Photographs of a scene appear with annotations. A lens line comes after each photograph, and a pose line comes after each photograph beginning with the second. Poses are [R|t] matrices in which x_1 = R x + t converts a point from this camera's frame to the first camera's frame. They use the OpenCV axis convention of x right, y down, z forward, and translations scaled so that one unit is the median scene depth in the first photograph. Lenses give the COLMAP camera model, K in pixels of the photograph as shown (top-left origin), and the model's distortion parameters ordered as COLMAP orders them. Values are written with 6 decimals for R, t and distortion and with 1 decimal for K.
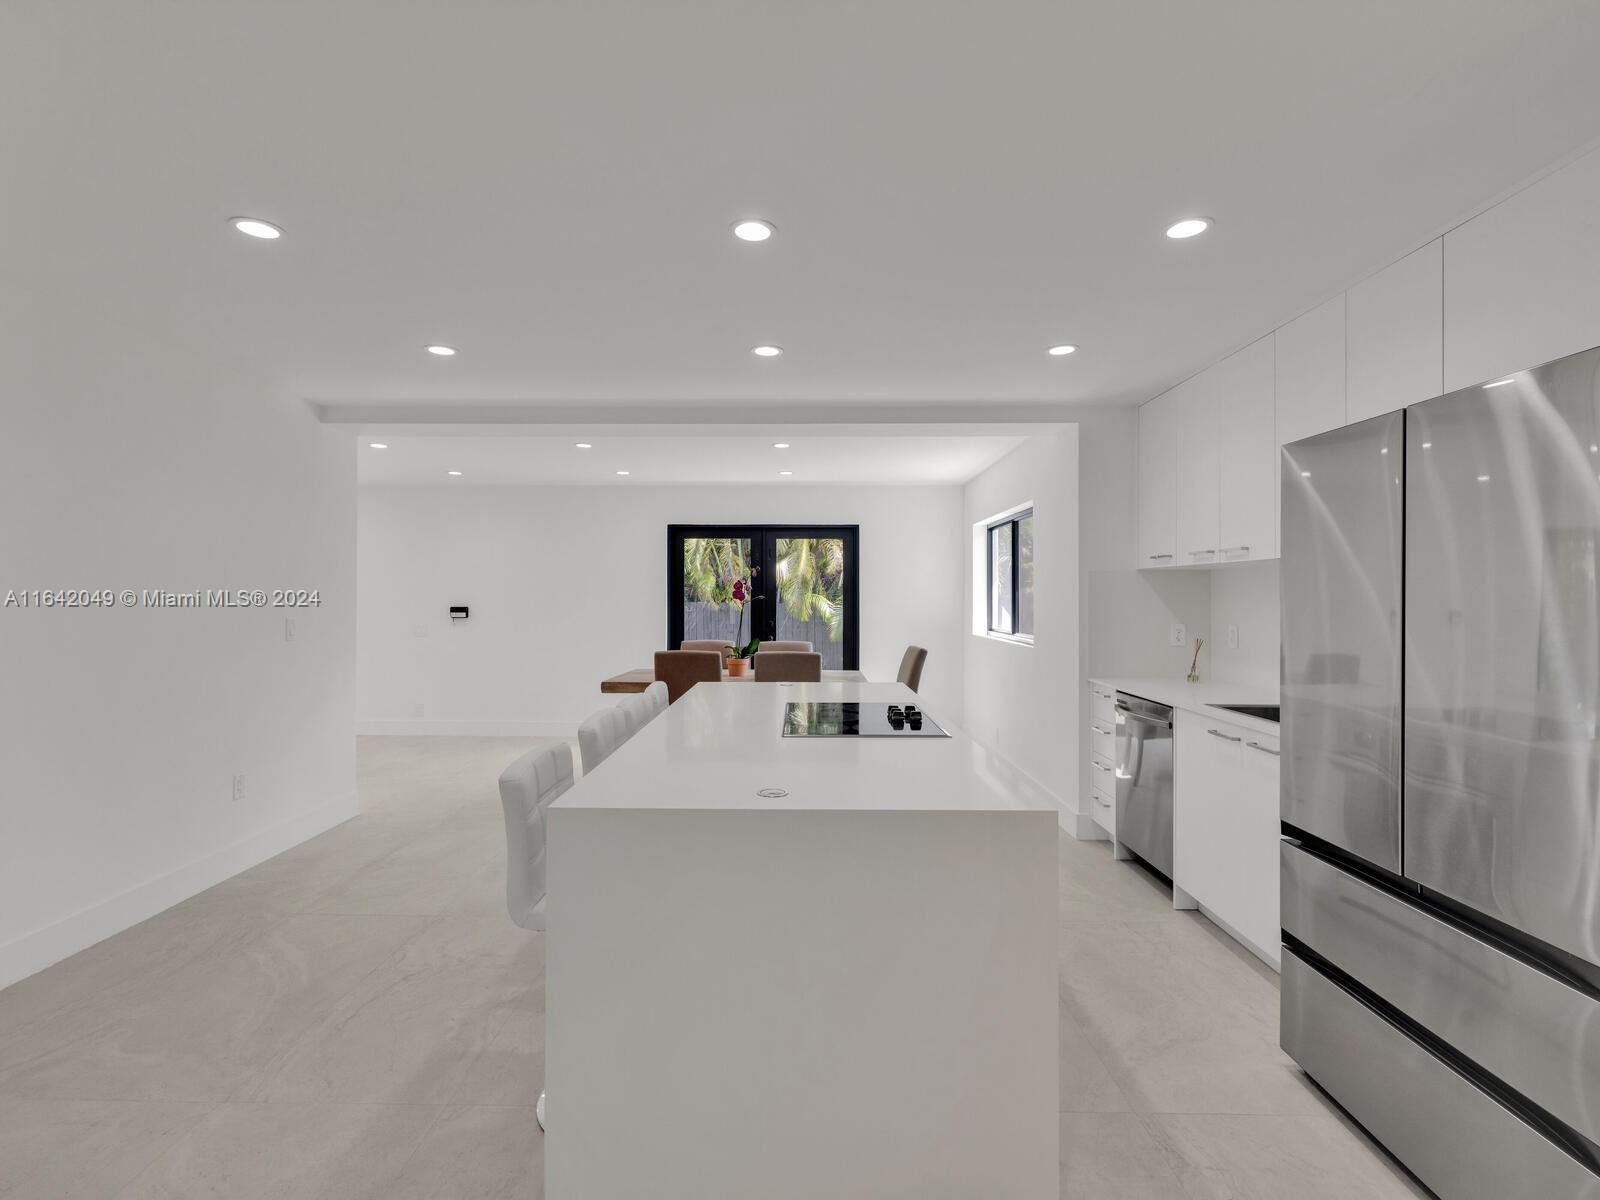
lens RADIAL K [[750.4, 0, 778.6], [0, 750.4, 591.2], [0, 0, 1]] dist [0.001066, -0.000009]
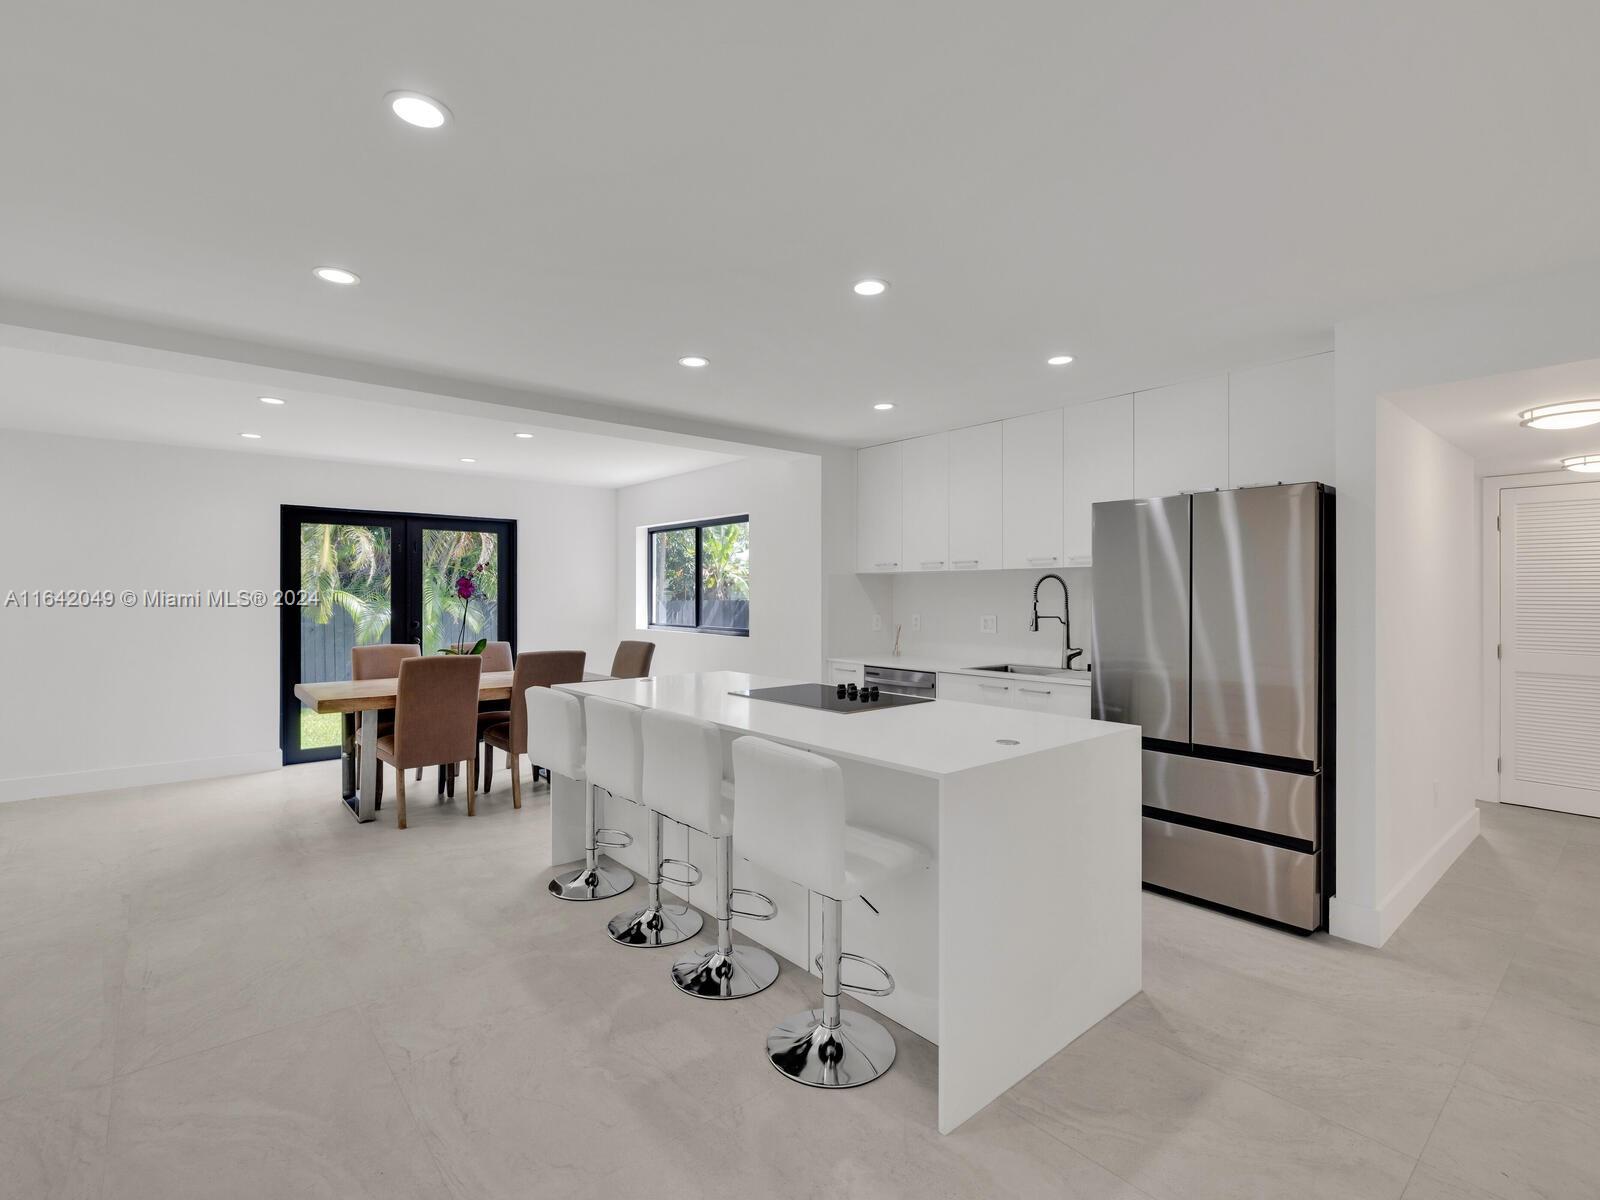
lens RADIAL K [[726.4, 0, 800.0], [0, 726.4, 600.0], [0, 0, 1]] dist [-0.011208, 0.000079]
pose [[0.761102, -0.006893, 0.648596, -0.237729], [-0.003598, 0.999883, 0.014849, -0.000520], [-0.648622, -0.013635, 0.760988, 0.055132]]
